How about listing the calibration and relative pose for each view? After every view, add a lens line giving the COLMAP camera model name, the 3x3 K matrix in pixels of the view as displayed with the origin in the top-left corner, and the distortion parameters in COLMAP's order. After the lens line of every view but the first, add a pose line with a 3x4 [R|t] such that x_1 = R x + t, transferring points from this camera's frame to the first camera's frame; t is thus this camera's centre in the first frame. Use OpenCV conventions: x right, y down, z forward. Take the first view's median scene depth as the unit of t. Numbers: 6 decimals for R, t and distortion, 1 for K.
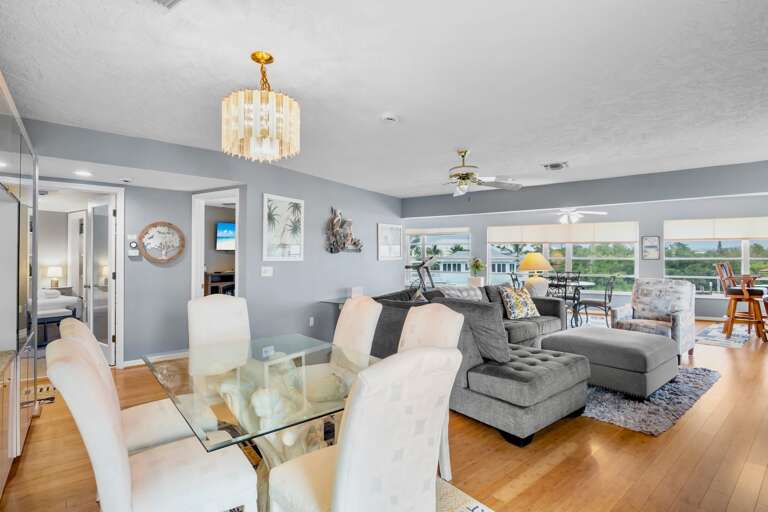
lens RADIAL K [[374.2, 0, 385.8], [0, 374.2, 253.4], [0, 0, 1]] dist [-0.006184, -0.001559]
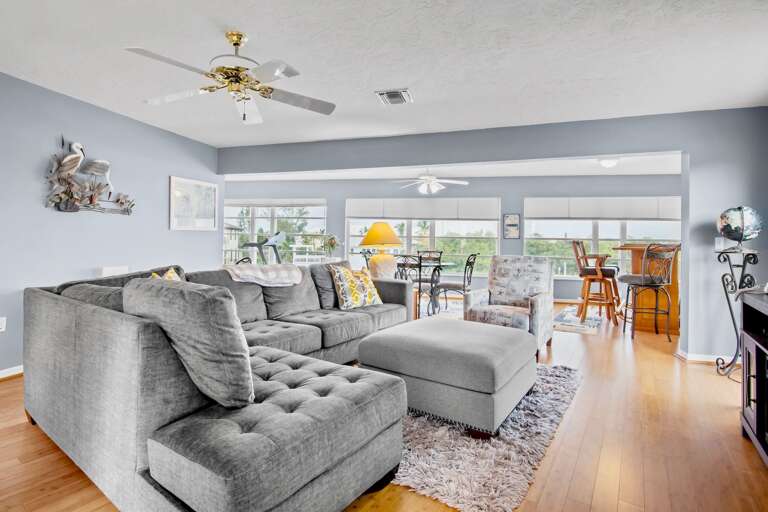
lens RADIAL K [[377.6, 0, 383.1], [0, 377.6, 237.9], [0, 0, 1]] dist [-0.004113, -0.000578]
pose [[0.960432, 0.020030, 0.277794, 0.201505], [-0.019265, 0.999799, -0.005481, 0.037643], [-0.277848, -0.000087, 0.960625, 0.263403]]
